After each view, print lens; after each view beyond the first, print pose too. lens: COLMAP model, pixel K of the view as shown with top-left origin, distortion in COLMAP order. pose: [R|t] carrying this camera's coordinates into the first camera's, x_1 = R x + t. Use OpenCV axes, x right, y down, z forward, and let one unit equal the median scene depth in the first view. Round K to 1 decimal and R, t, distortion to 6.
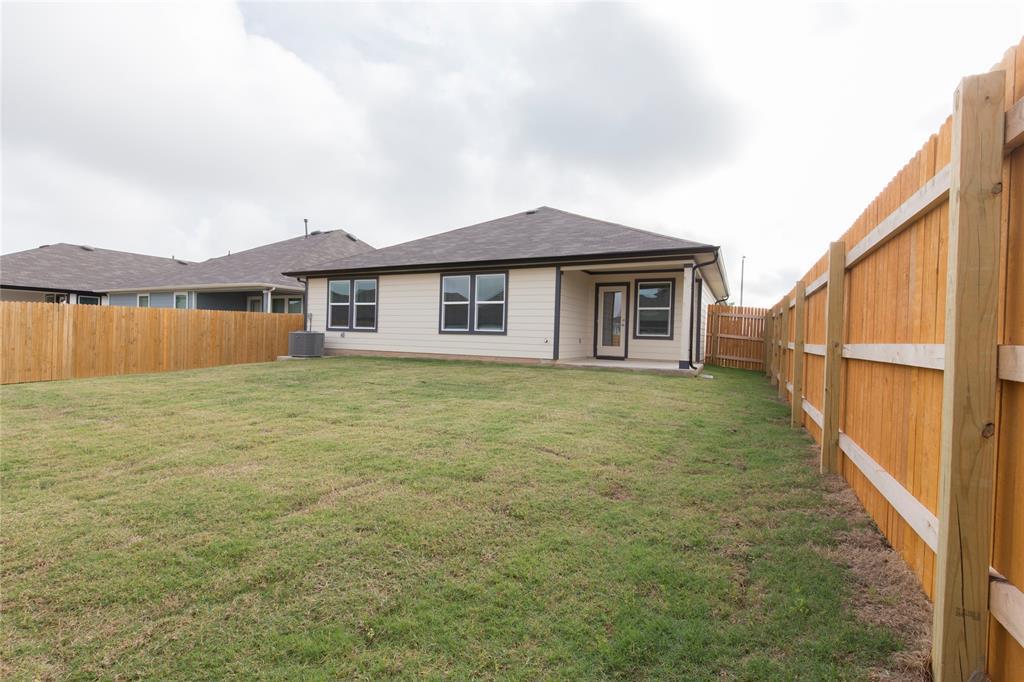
lens RADIAL K [[458.1, 0, 512.0], [0, 458.1, 341.0], [0, 0, 1]] dist [0.017278, 0.000126]
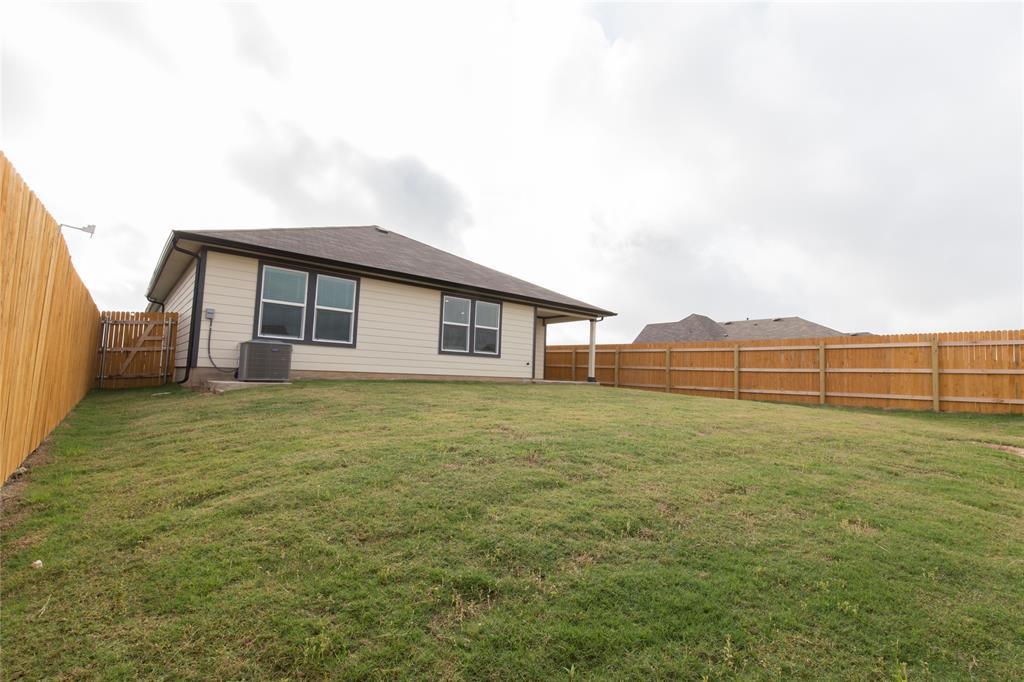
lens RADIAL K [[458.1, 0, 512.0], [0, 458.1, 341.0], [0, 0, 1]] dist [0.017278, 0.000126]
pose [[0.383324, 0.037577, 0.922849, -1.001790], [-0.046536, 0.998689, -0.021335, -0.029814], [-0.922441, -0.034767, 0.384570, 0.490355]]
